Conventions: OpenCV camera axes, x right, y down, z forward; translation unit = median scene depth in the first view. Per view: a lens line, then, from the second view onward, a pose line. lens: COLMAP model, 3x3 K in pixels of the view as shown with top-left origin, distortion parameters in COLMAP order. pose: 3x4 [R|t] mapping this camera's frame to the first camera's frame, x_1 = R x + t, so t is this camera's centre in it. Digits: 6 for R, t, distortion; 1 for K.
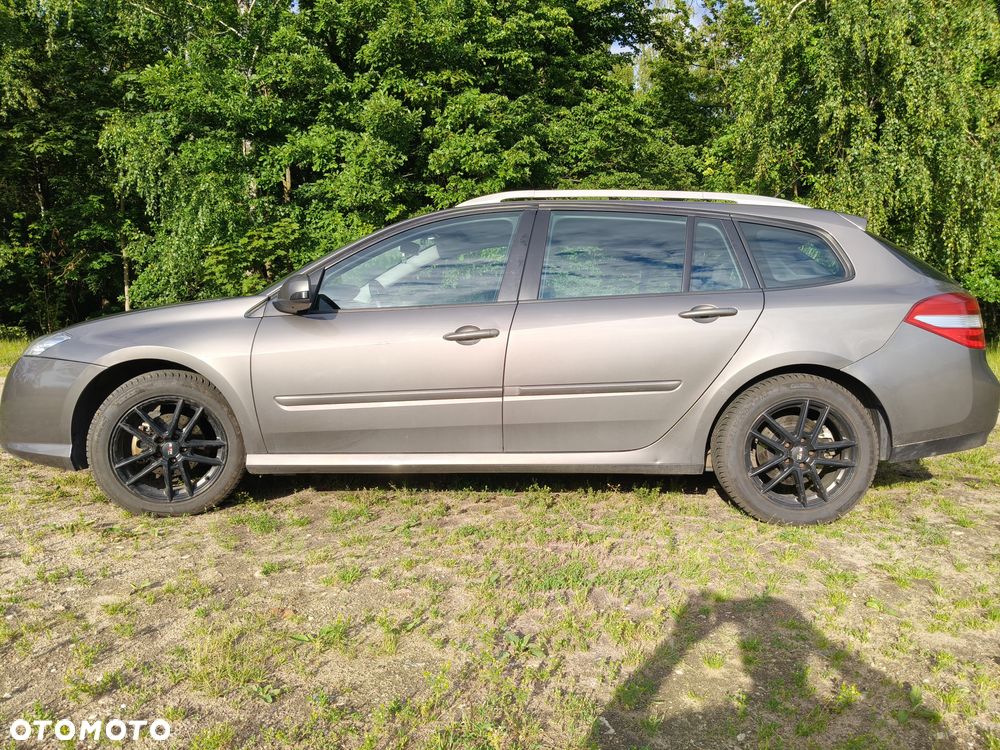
lens RADIAL K [[787.7, 0, 516.5], [0, 787.7, 374.2], [0, 0, 1]] dist [0.005409, -0.029604]
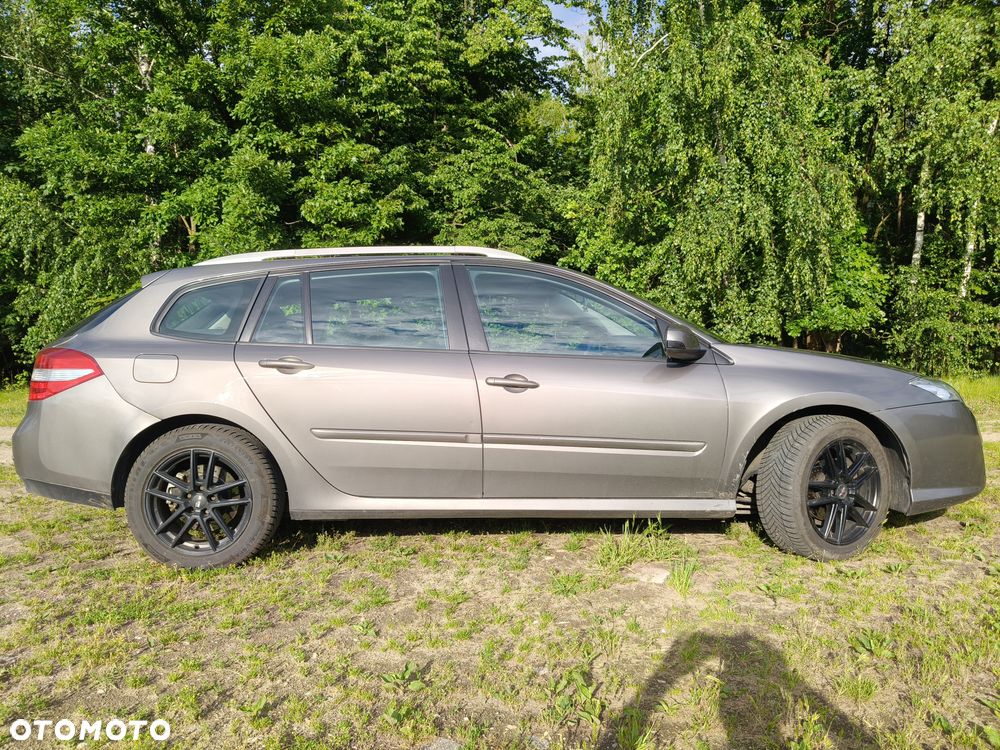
lens RADIAL K [[775.2, 0, 498.2], [0, 775.2, 373.4], [0, 0, 1]] dist [0.110440, -0.215749]
pose [[0.999444, -0.030847, 0.012693, 0.127677], [0.031390, 0.998493, -0.045014, -0.002060], [-0.011285, 0.045387, 0.998906, -0.025474]]
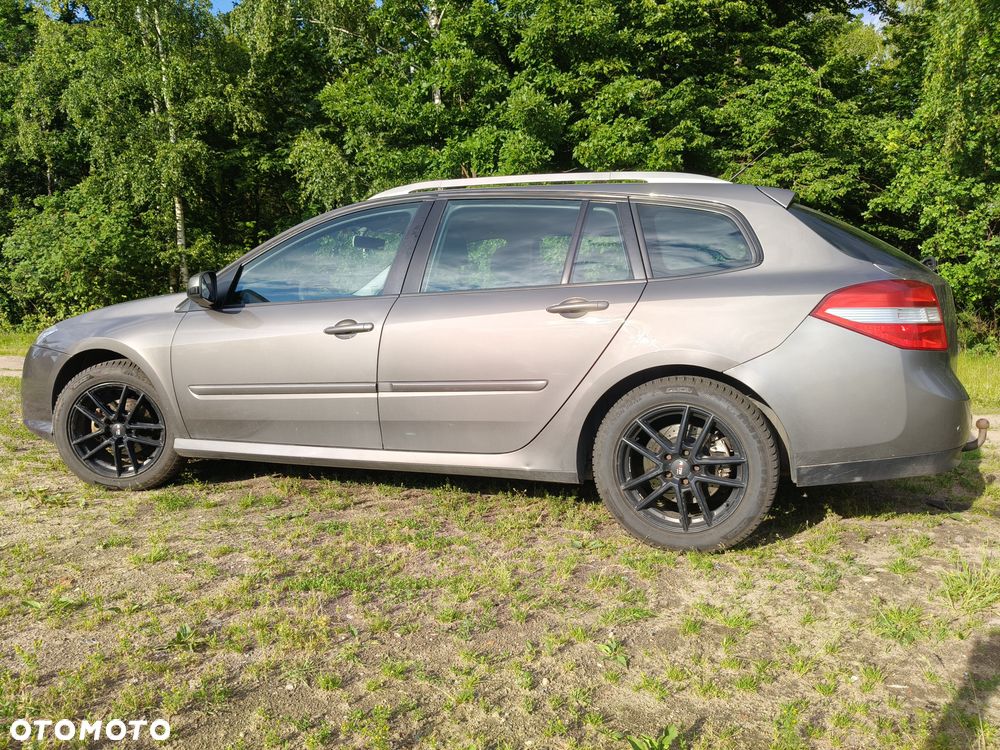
lens RADIAL K [[792.1, 0, 500.0], [0, 792.1, 375.0], [0, 0, 1]] dist [-0.004014, -0.006543]
pose [[0.947166, 0.023476, -0.319883, 0.120594], [-0.021828, 0.999724, 0.008736, -0.001291], [0.320000, -0.001292, 0.947417, 0.030726]]
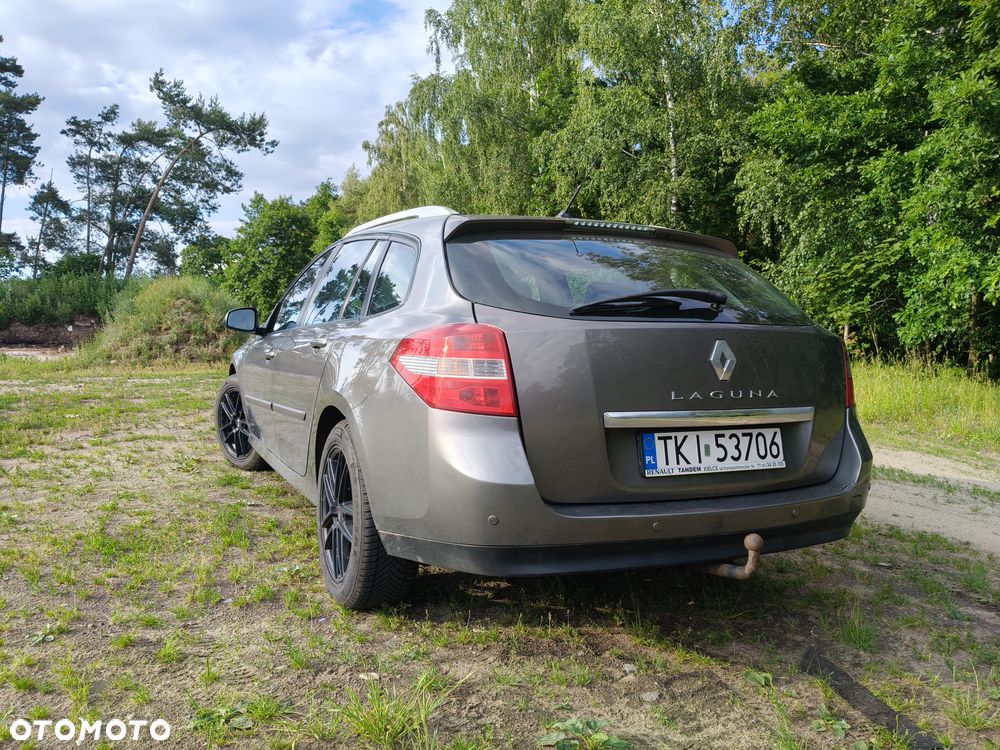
lens RADIAL K [[787.7, 0, 516.5], [0, 787.7, 374.2], [0, 0, 1]] dist [0.005409, -0.029604]
pose [[0.495728, 0.062128, -0.866253, 0.313229], [-0.091555, 0.995619, 0.019012, -0.020181], [0.863638, 0.069885, 0.499244, 0.202251]]
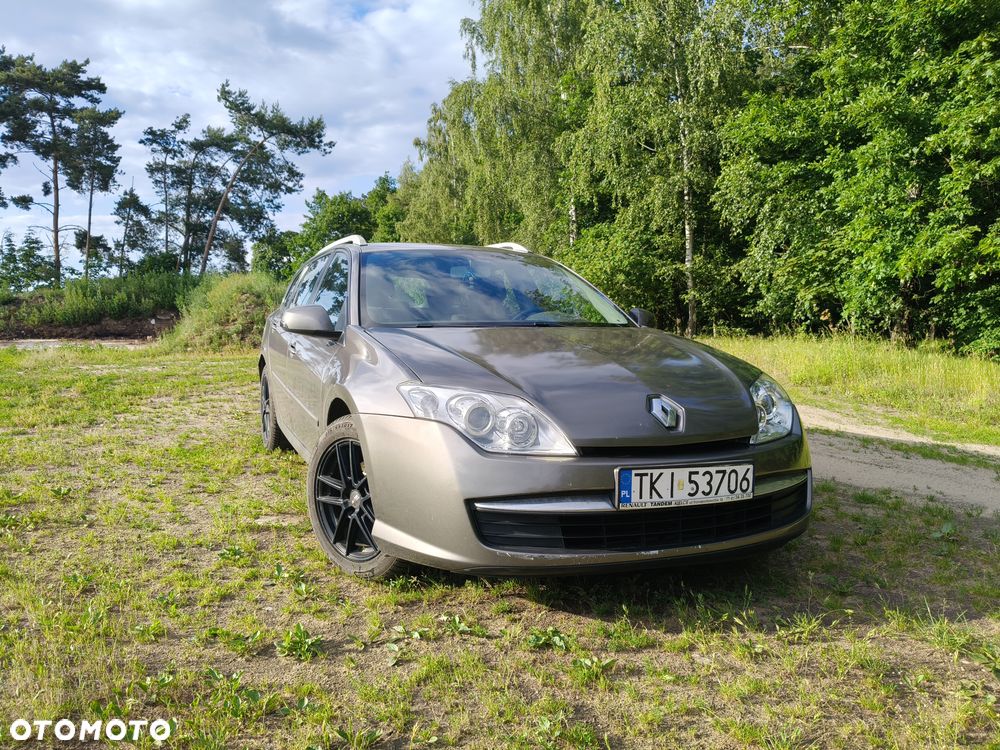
lens RADIAL K [[775.2, 0, 503.6], [0, 775.2, 370.8], [0, 0, 1]] dist [0.046254, -0.109275]
pose [[0.413894, 0.068897, -0.907714, 0.497010], [-0.072349, 0.996467, 0.042644, -0.021818], [0.907446, 0.048022, 0.417416, 0.197882]]
